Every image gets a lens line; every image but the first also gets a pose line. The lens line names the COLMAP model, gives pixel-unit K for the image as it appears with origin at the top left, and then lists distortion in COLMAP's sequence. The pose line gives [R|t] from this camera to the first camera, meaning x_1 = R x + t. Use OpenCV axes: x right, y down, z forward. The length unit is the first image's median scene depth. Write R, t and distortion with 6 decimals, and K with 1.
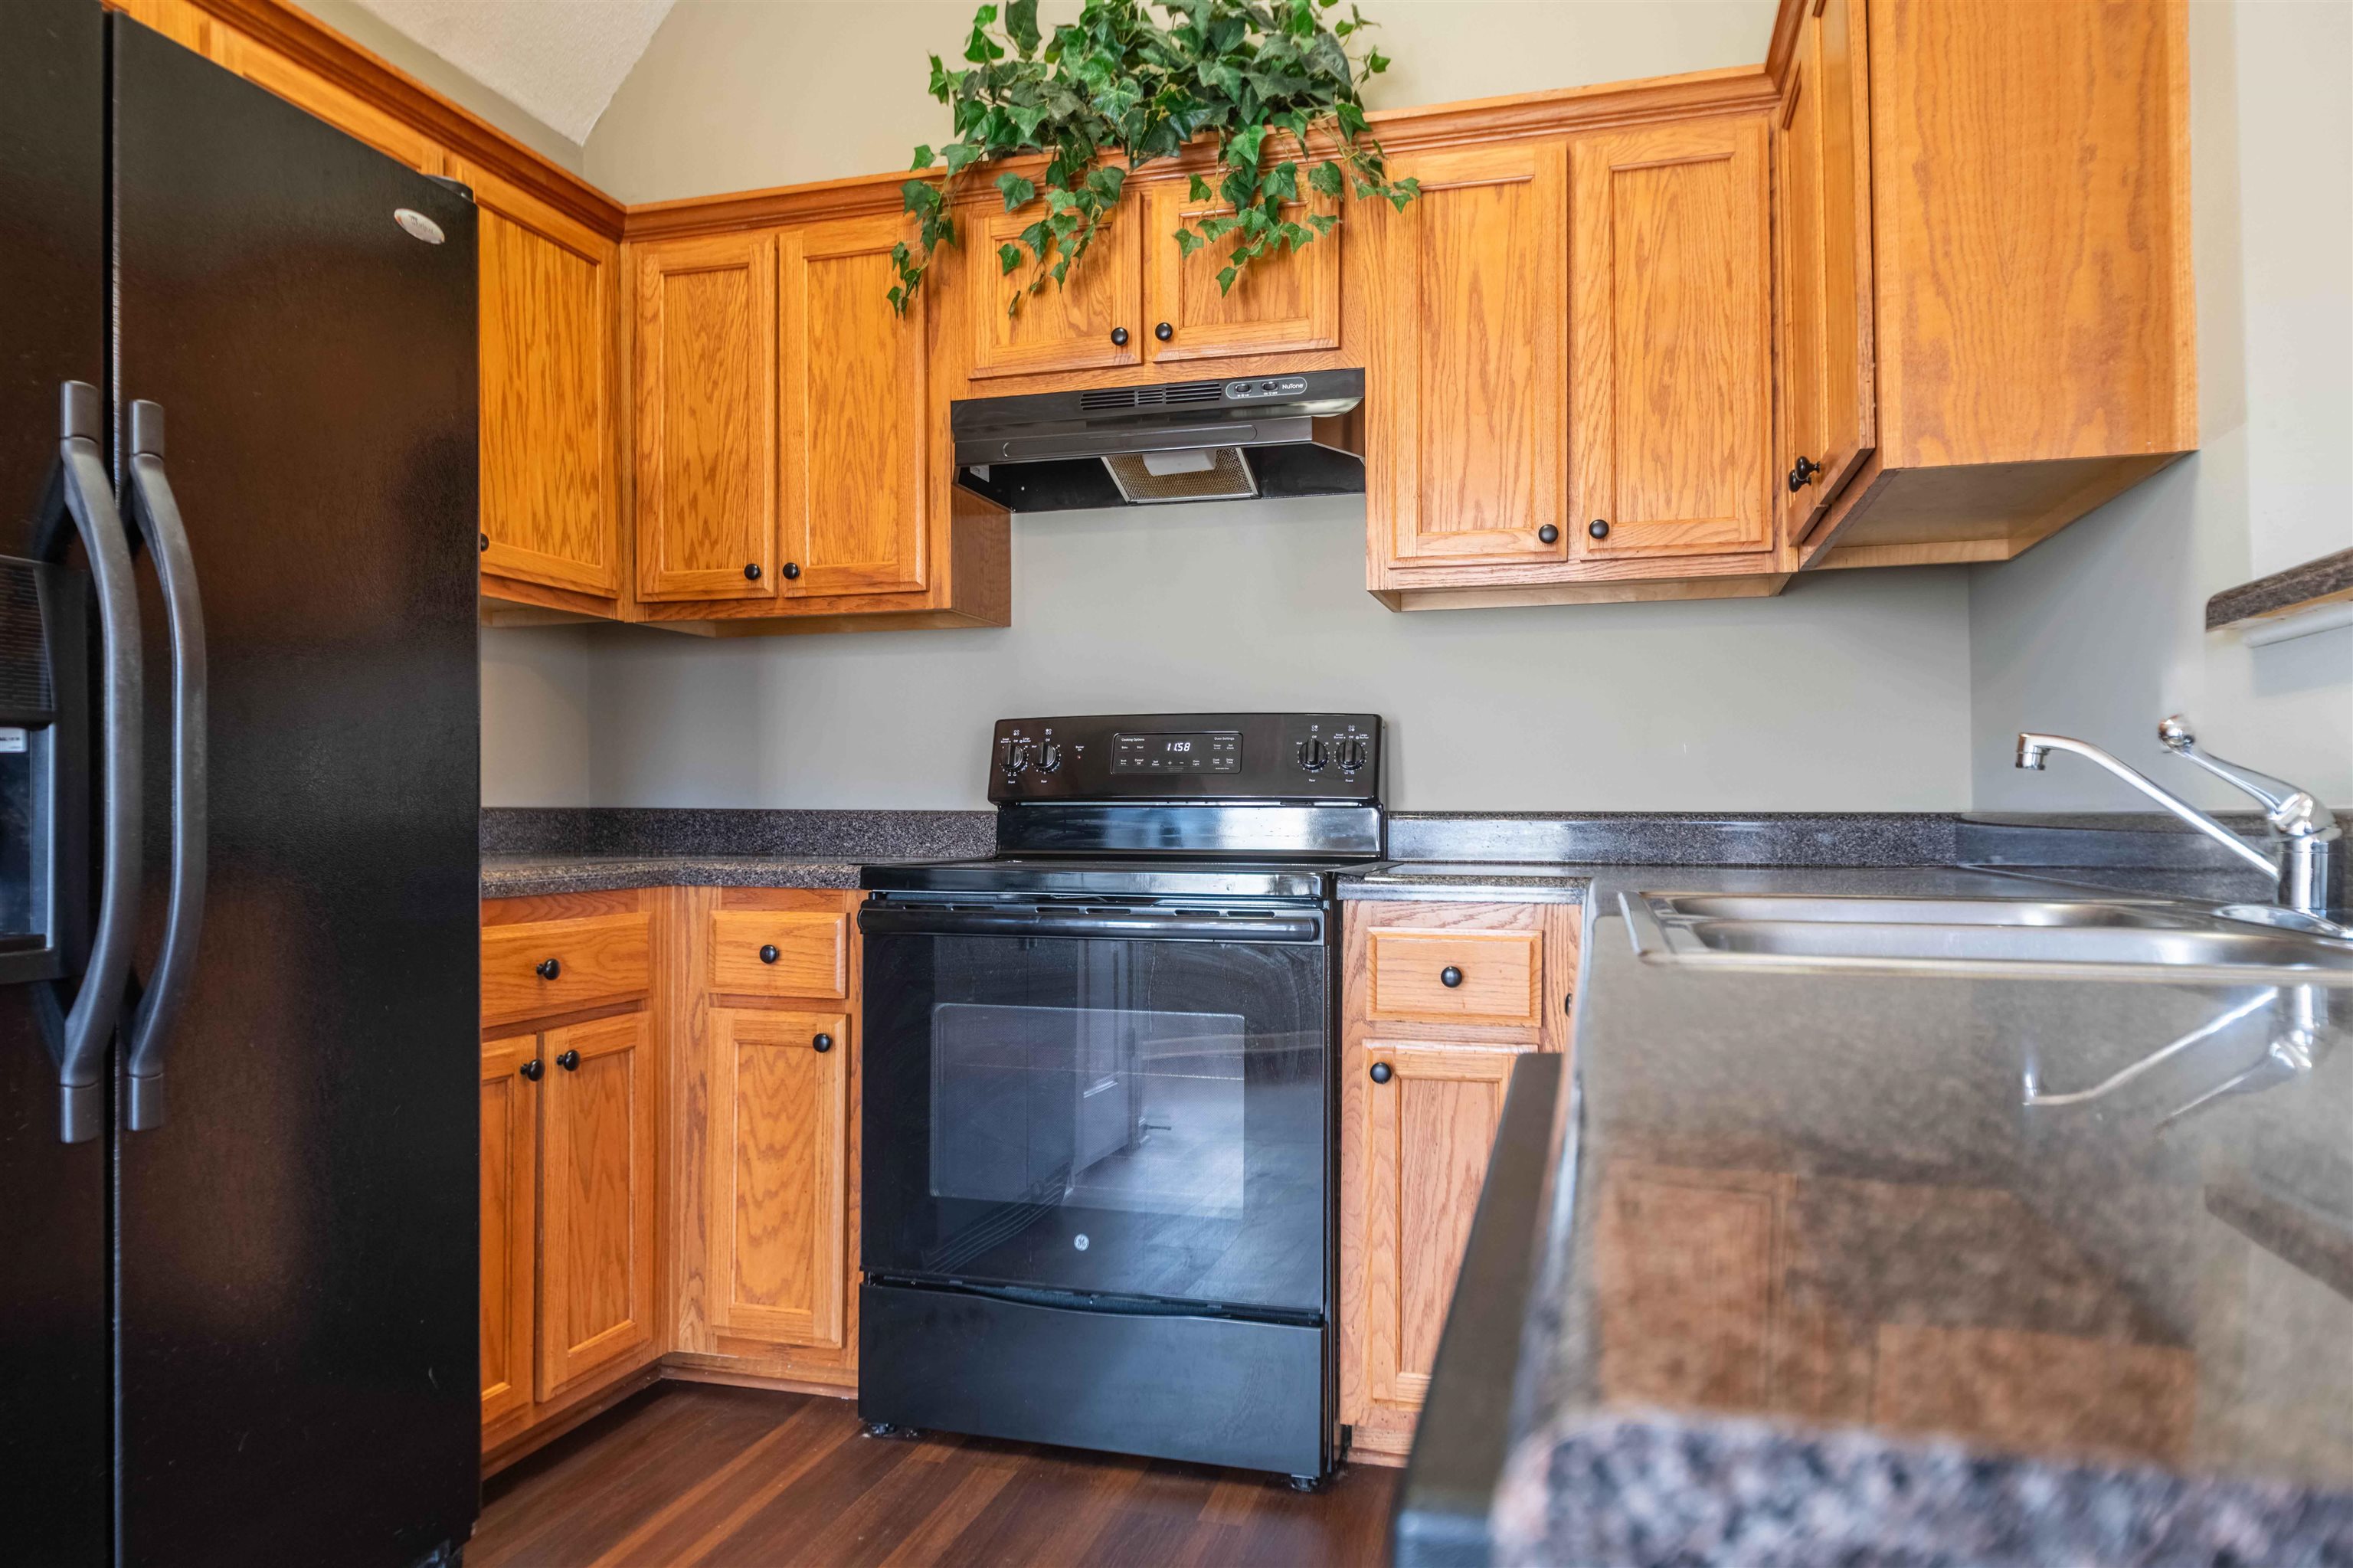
lens RADIAL K [[1571.1, 0, 1157.9], [0, 1571.1, 796.0], [0, 0, 1]] dist [-0.004640, -0.003208]
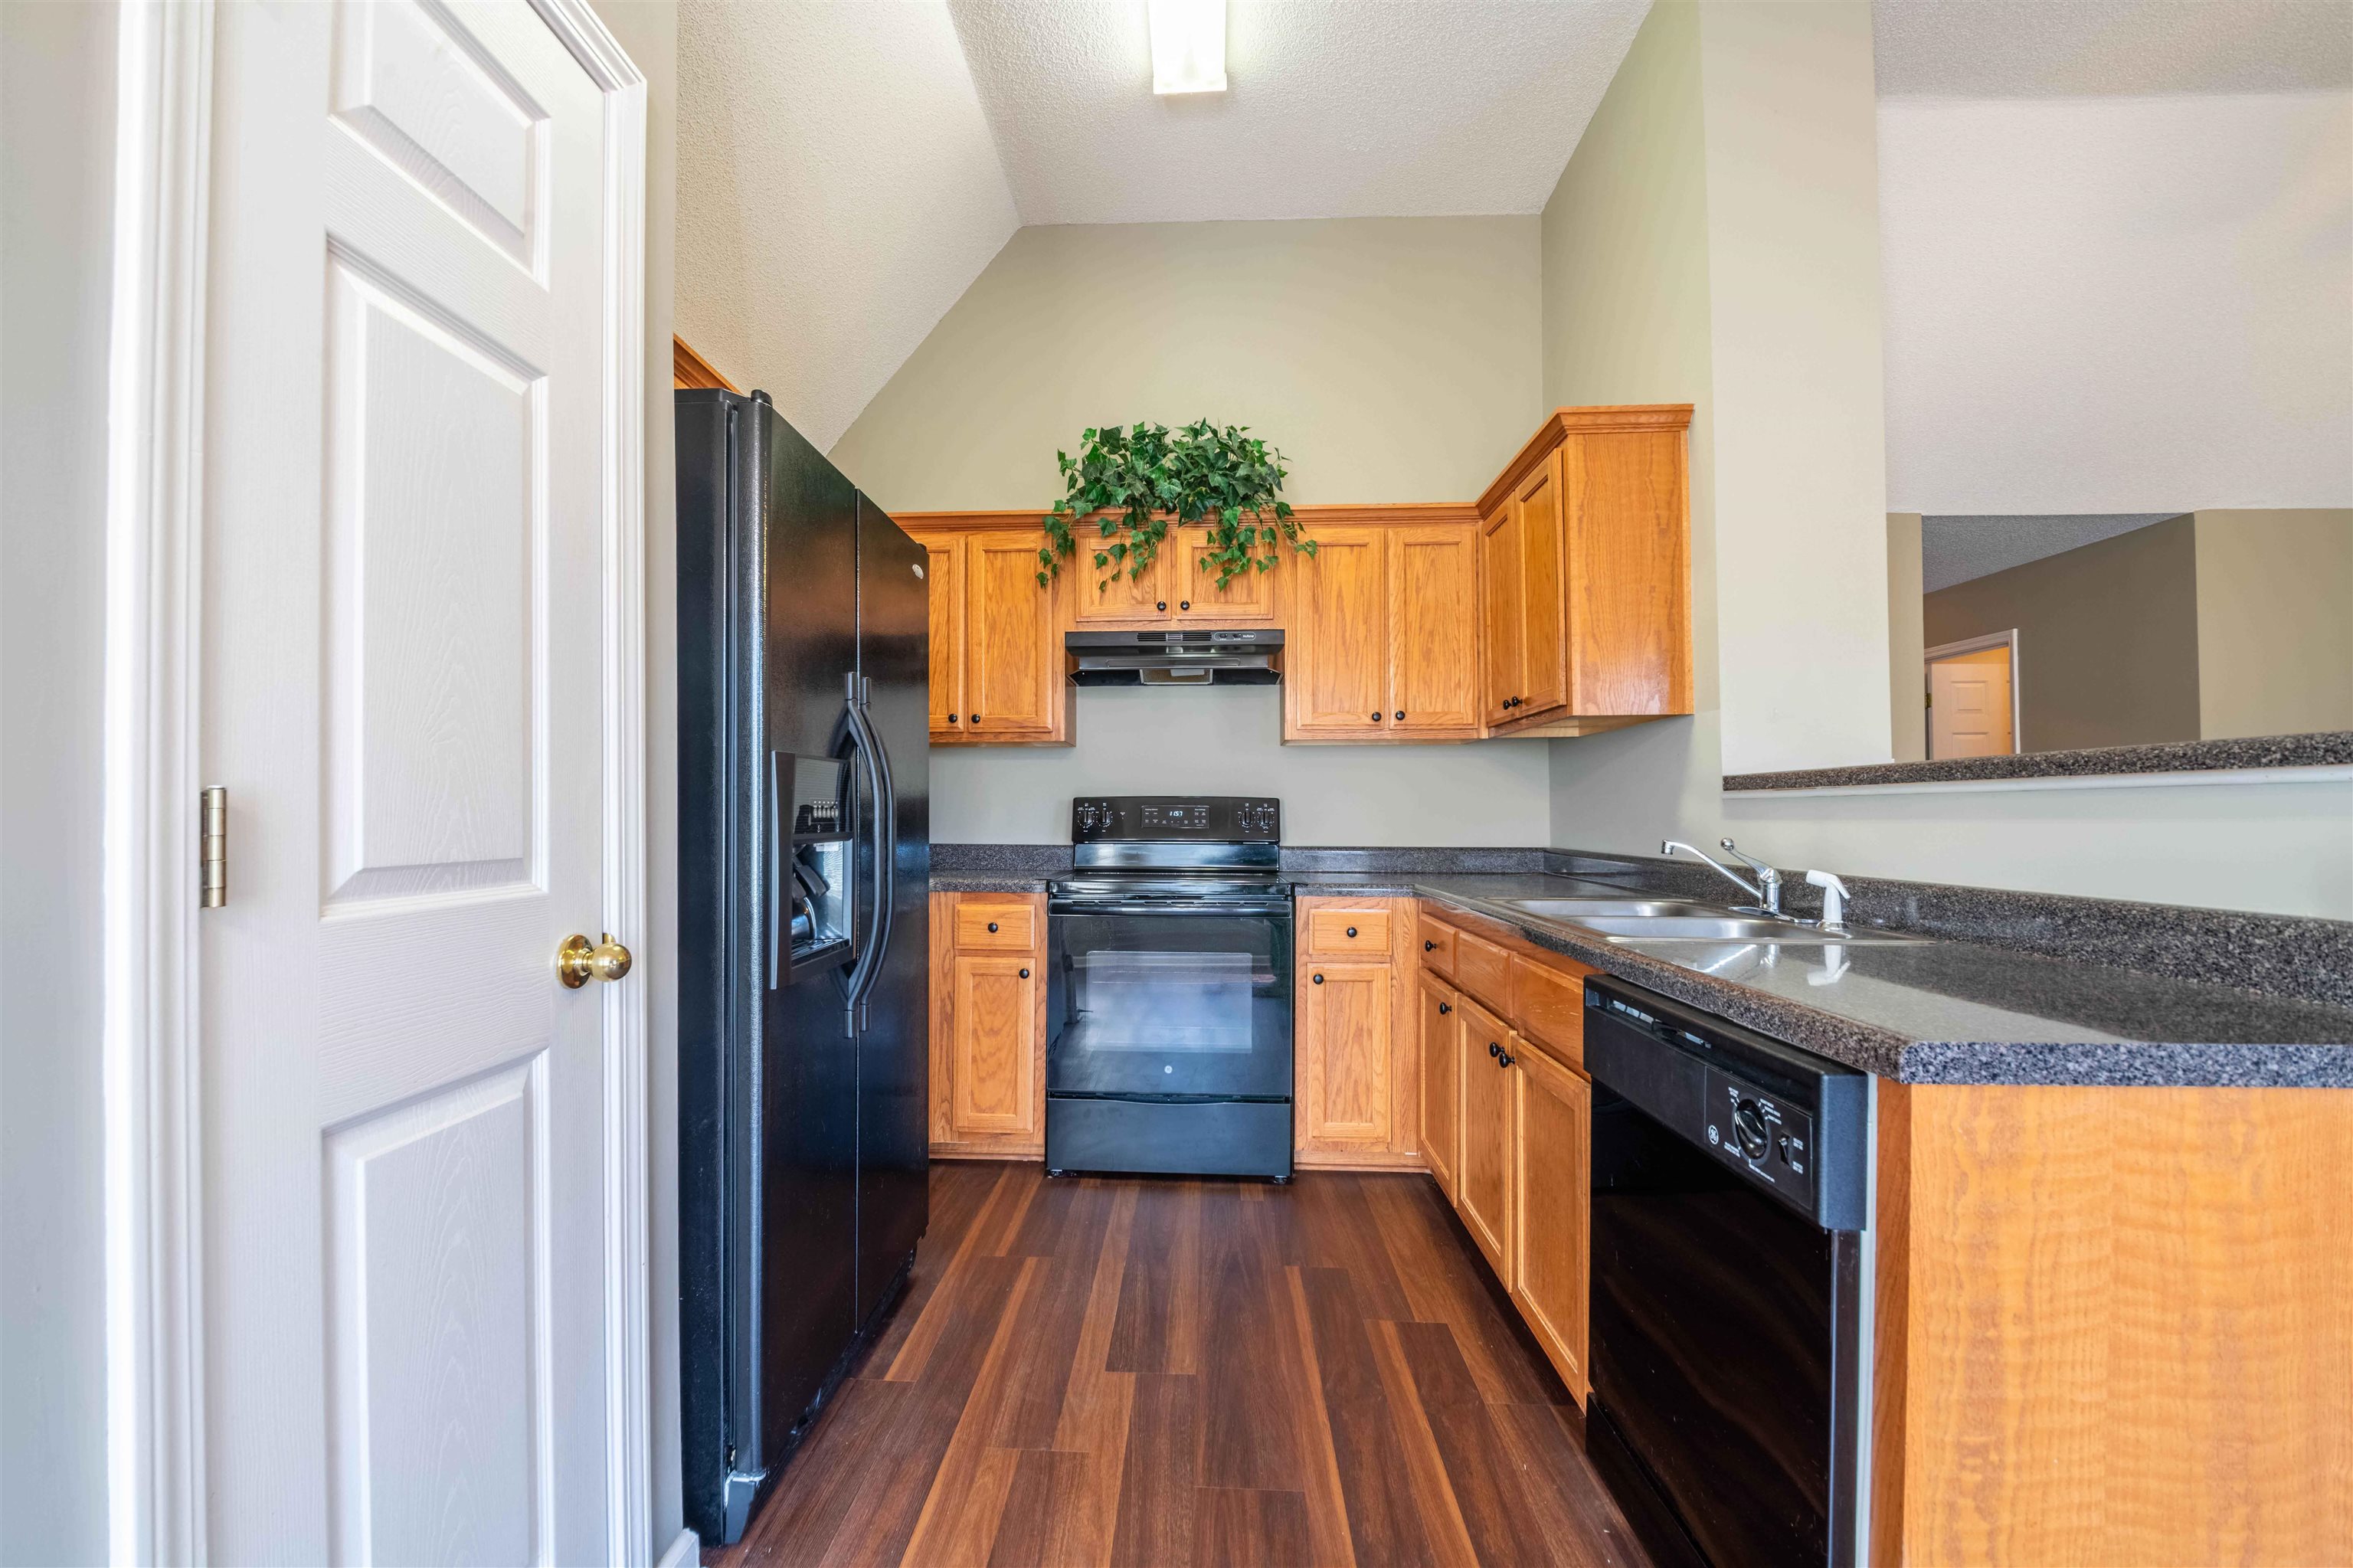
lens RADIAL K [[976.2, 0, 1156.9], [0, 976.2, 795.8], [0, 0, 1]] dist [0.001552, -0.010165]
pose [[0.974974, 0.005846, 0.222244, -0.313815], [-0.004325, 0.999964, -0.007329, -0.049992], [-0.222279, 0.006185, 0.974964, -0.191185]]
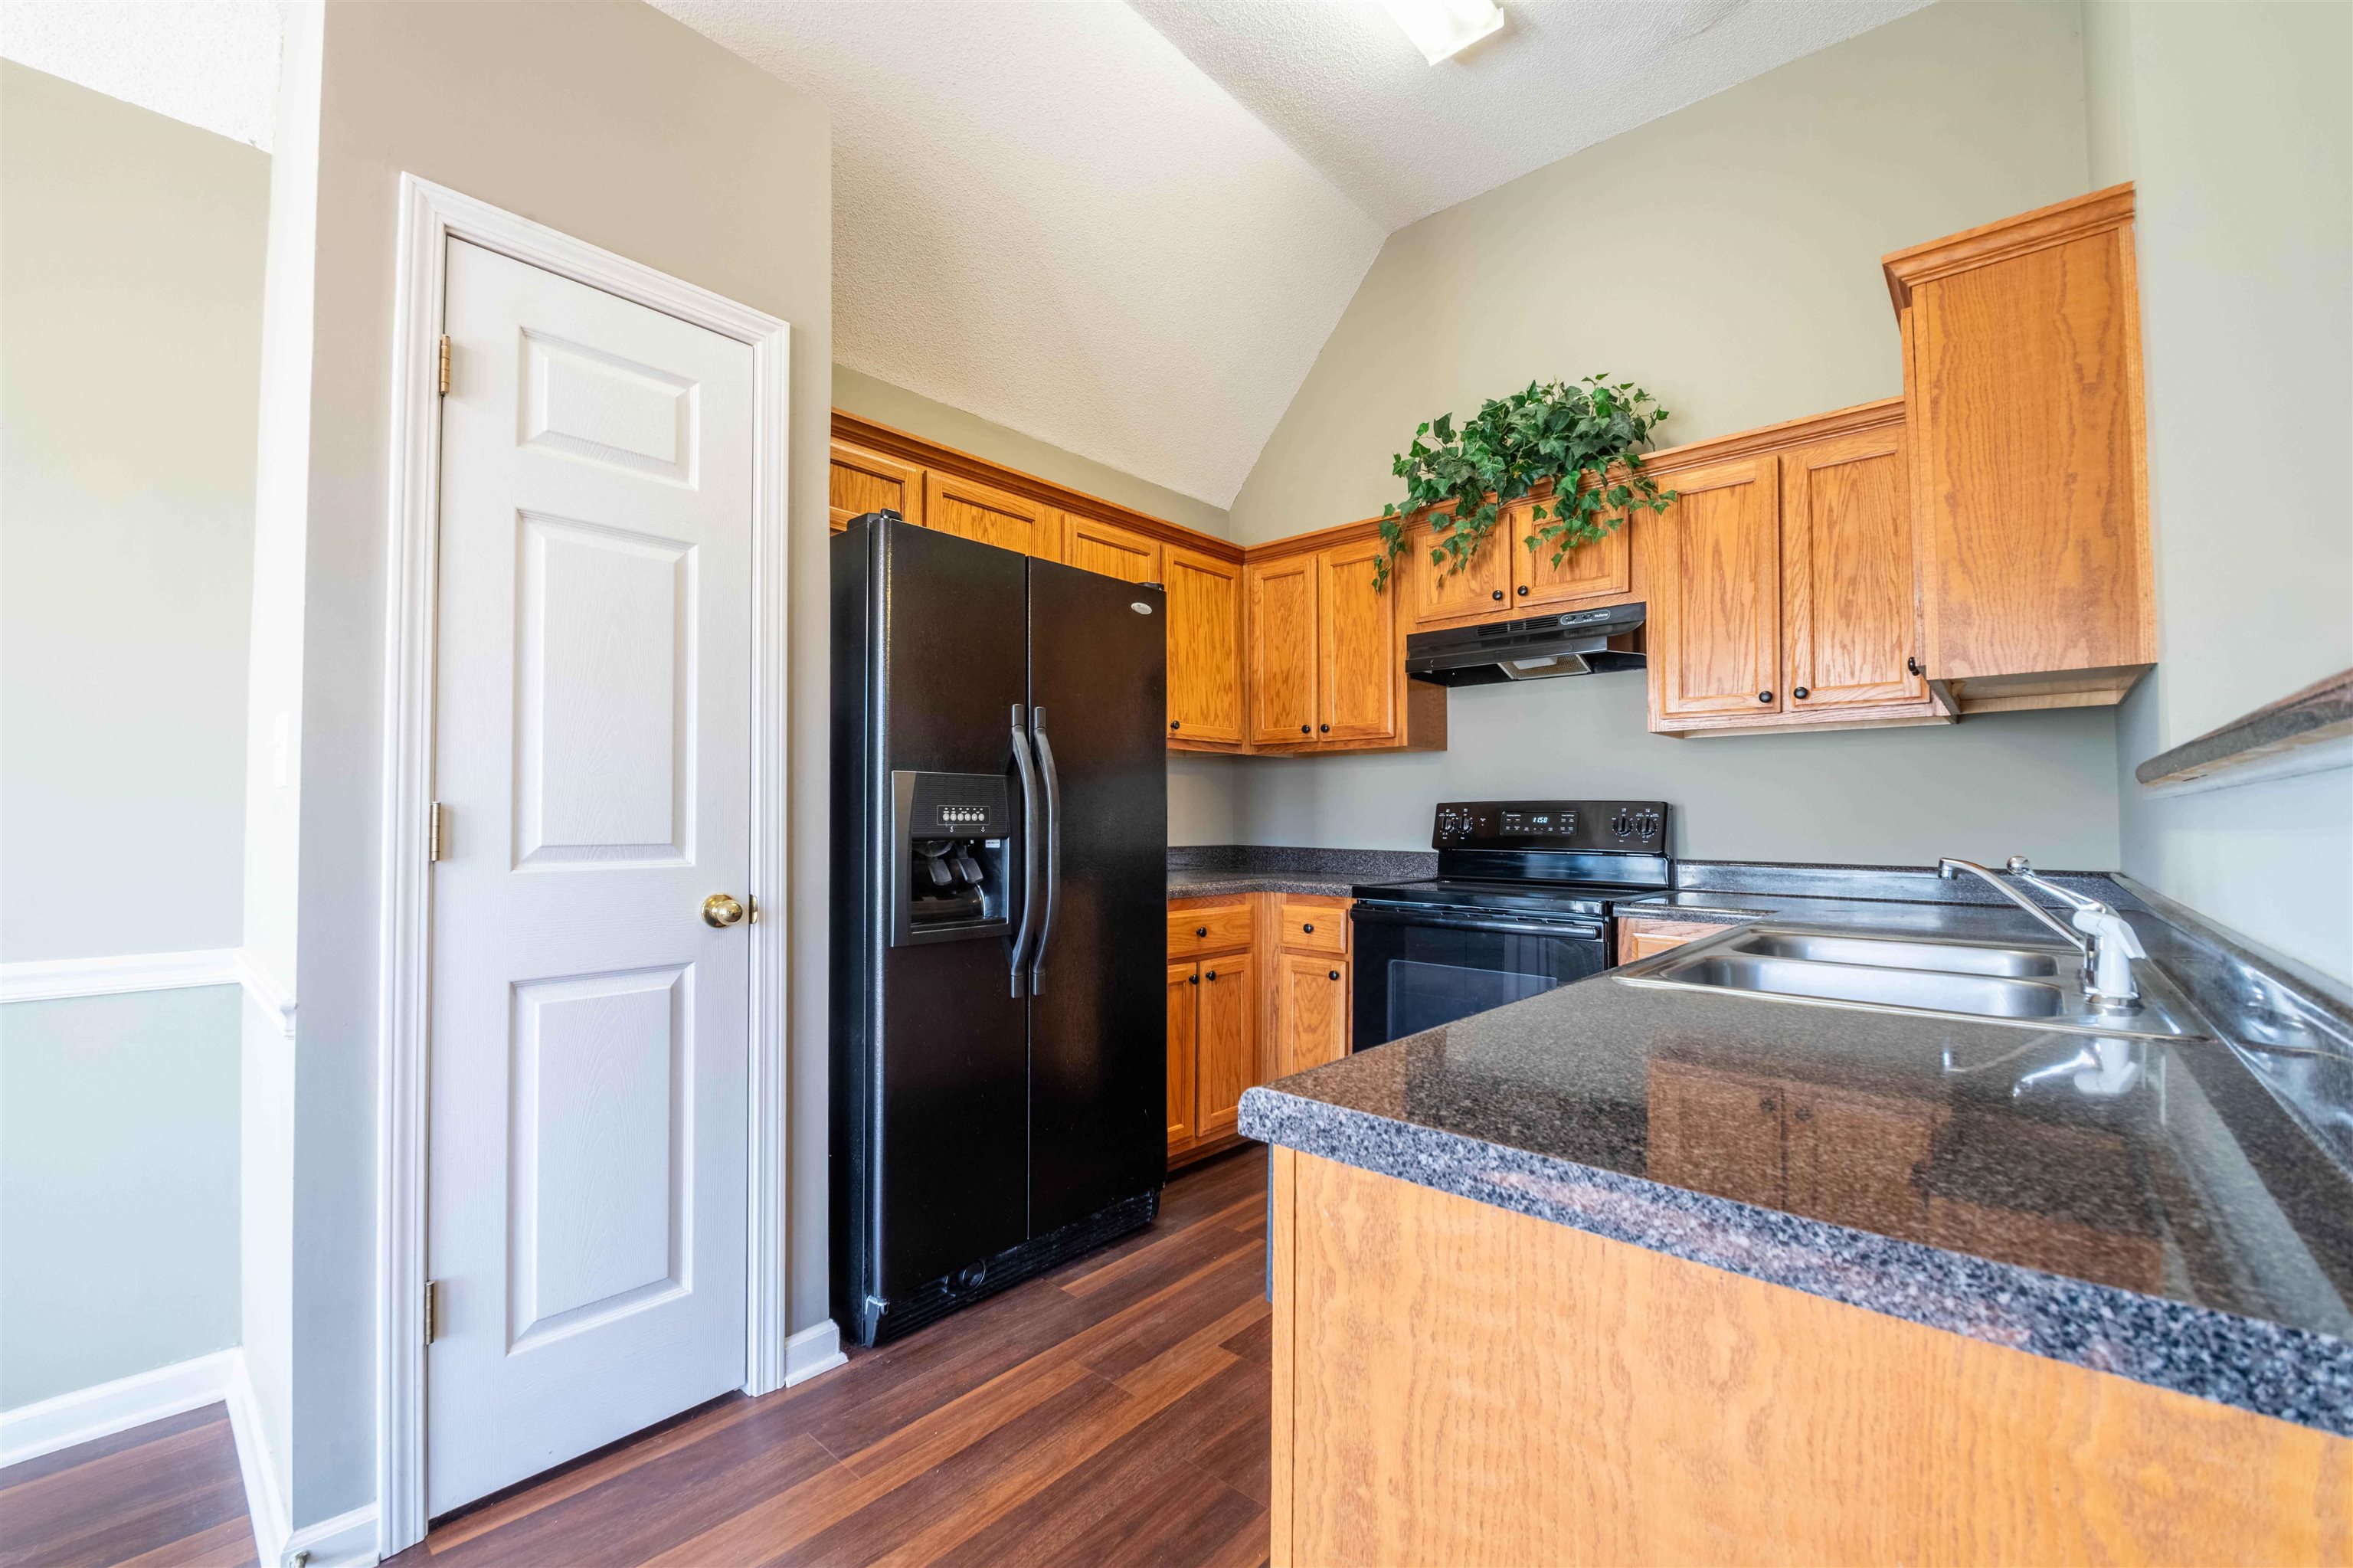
lens RADIAL K [[976.2, 0, 1156.9], [0, 976.2, 795.8], [0, 0, 1]] dist [0.001552, -0.010165]
pose [[0.896222, -0.006829, -0.443552, 0.126939], [0.000679, 0.999901, -0.014023, -0.048760], [0.443604, 0.012267, 0.896139, -0.186453]]
